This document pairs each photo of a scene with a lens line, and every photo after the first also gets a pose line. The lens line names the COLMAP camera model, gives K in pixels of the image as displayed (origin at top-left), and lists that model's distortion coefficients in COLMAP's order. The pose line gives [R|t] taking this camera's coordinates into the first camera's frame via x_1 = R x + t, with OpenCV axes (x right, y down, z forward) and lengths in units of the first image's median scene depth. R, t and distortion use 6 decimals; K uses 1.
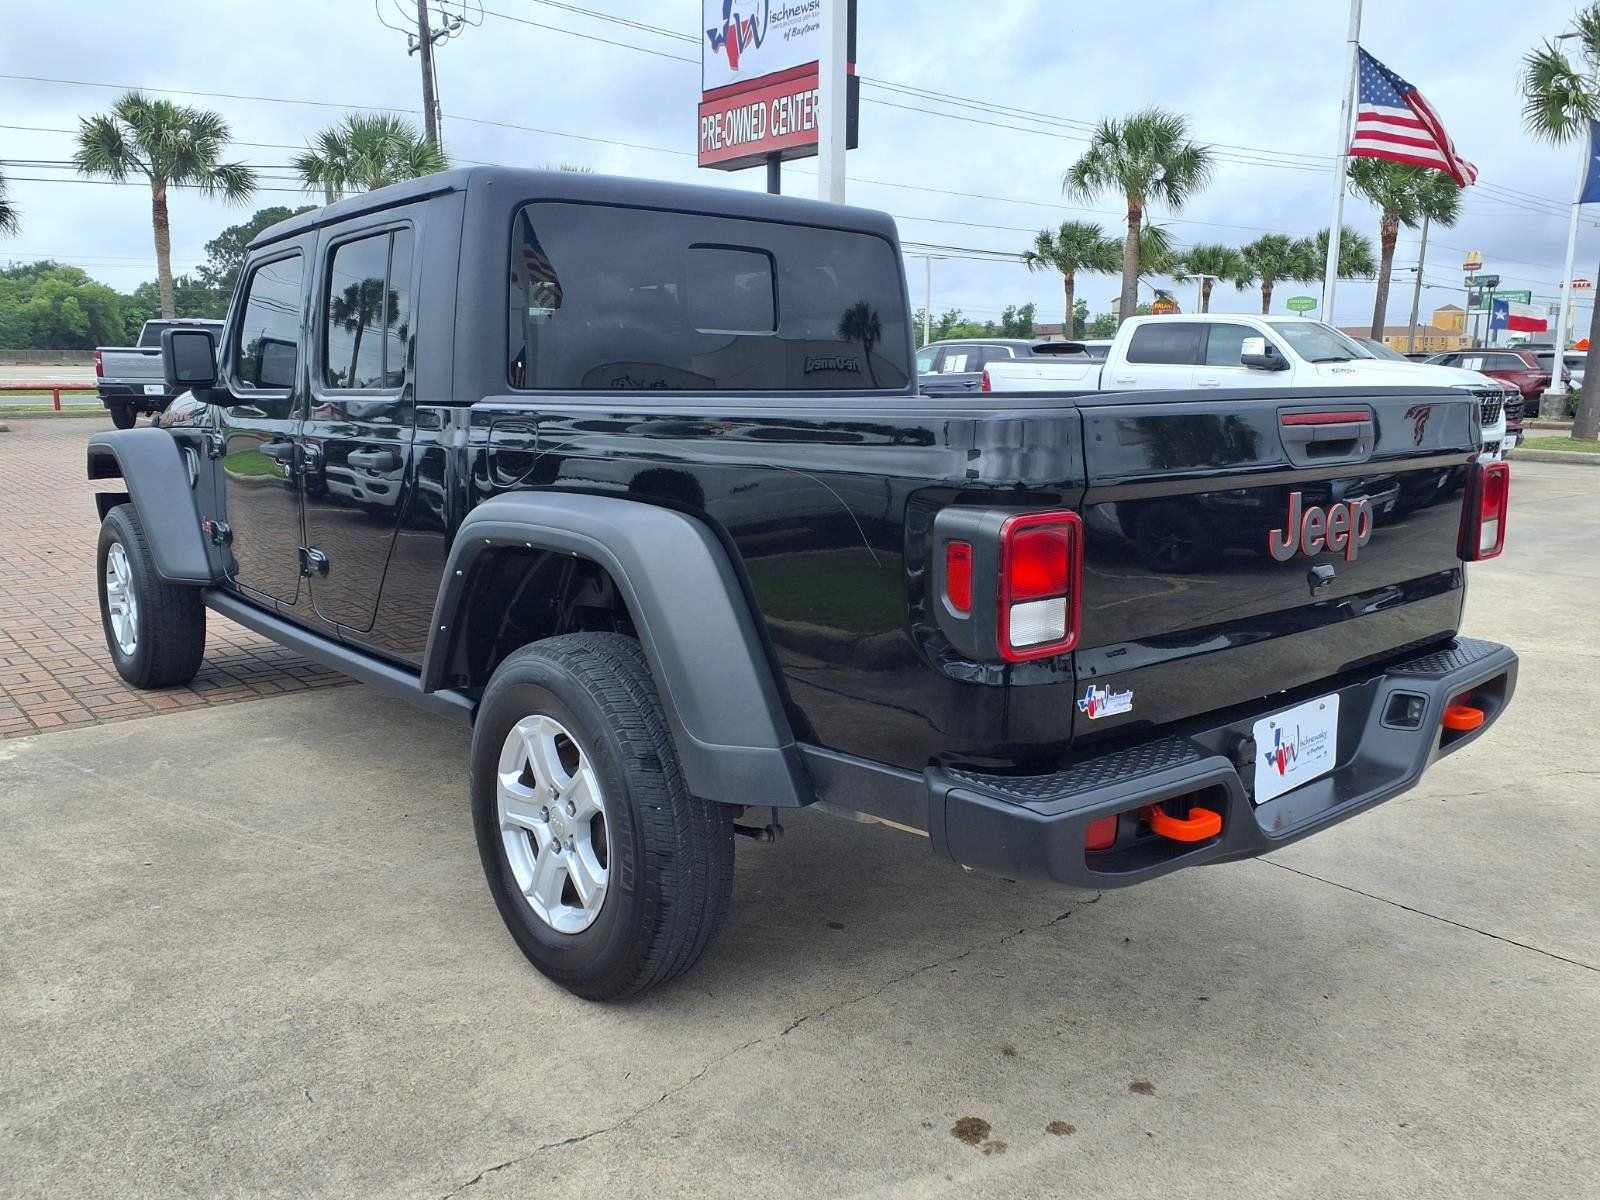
lens RADIAL K [[1310.3, 0, 763.2], [0, 1310.3, 556.8], [0, 0, 1]] dist [0.018191, -0.012414]
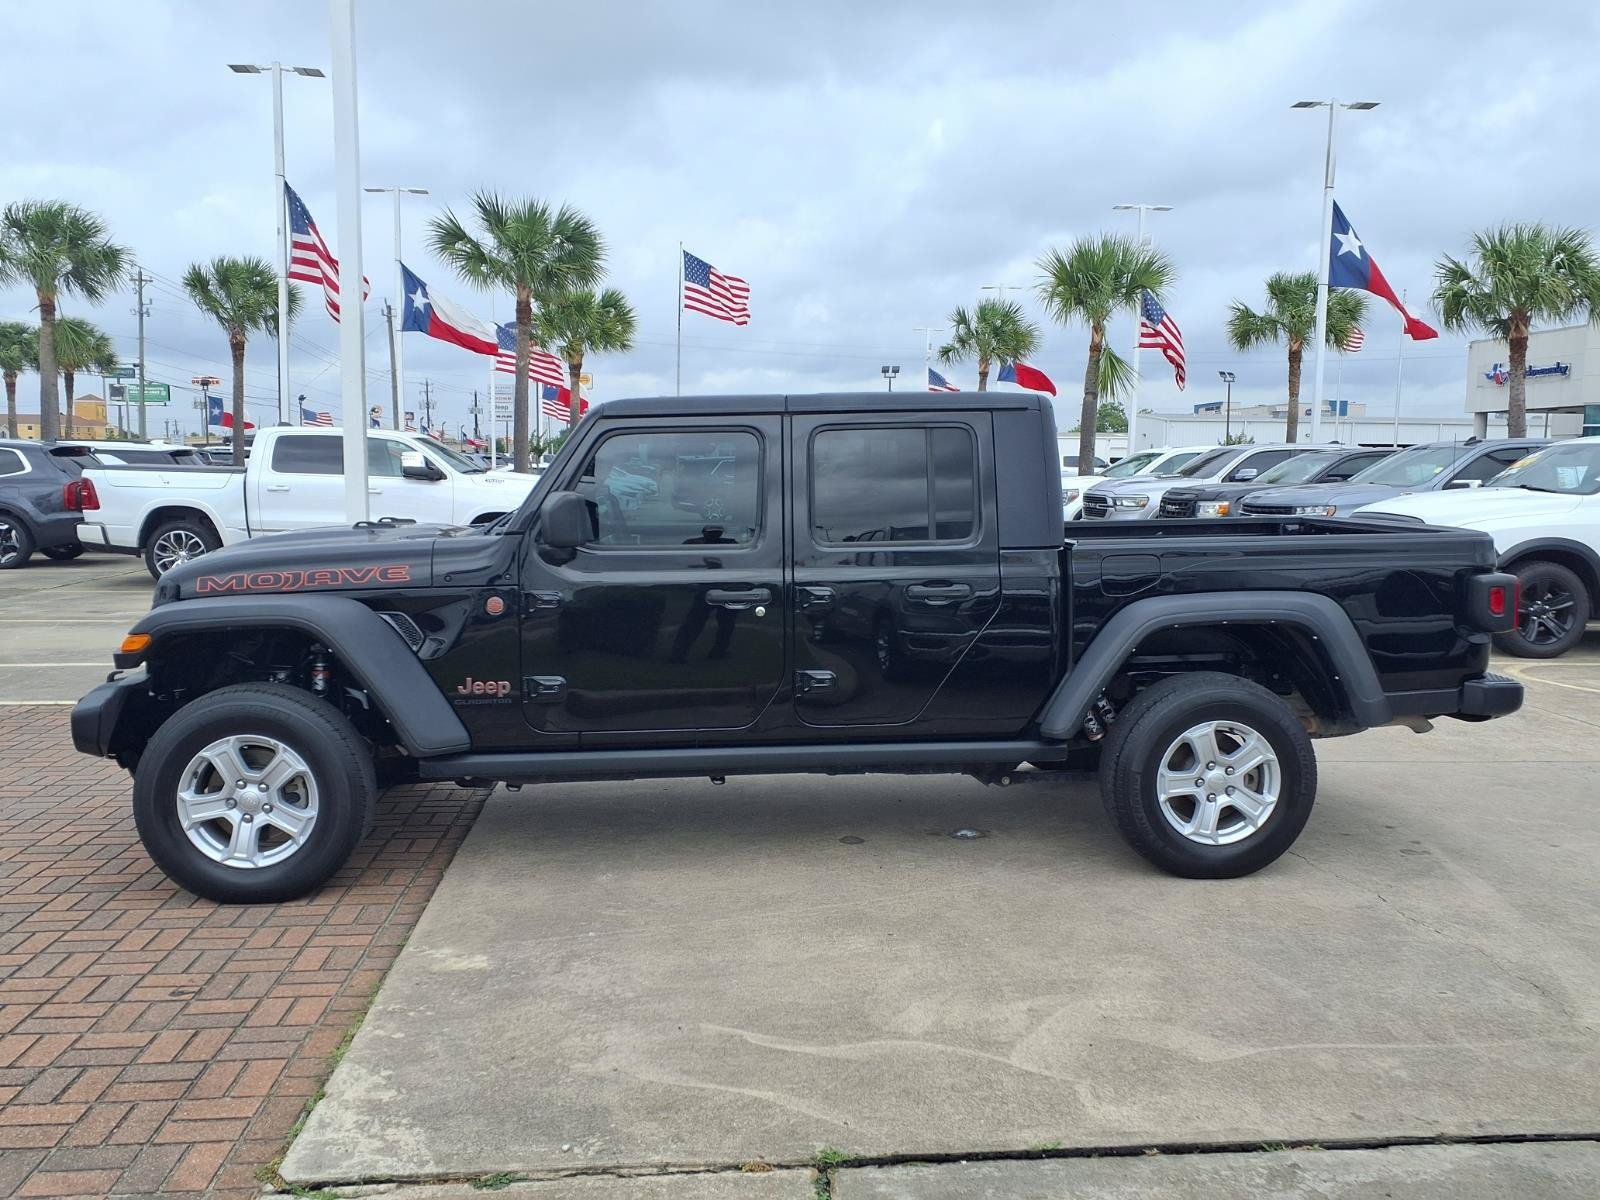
lens RADIAL K [[1310.3, 0, 785.6], [0, 1310.3, 589.1], [0, 0, 1]] dist [0.018191, -0.012414]
pose [[0.568847, -0.080487, 0.818496, -1.574586], [0.114850, 0.993222, 0.017849, -0.126408], [-0.814385, 0.083851, 0.574235, 0.364086]]
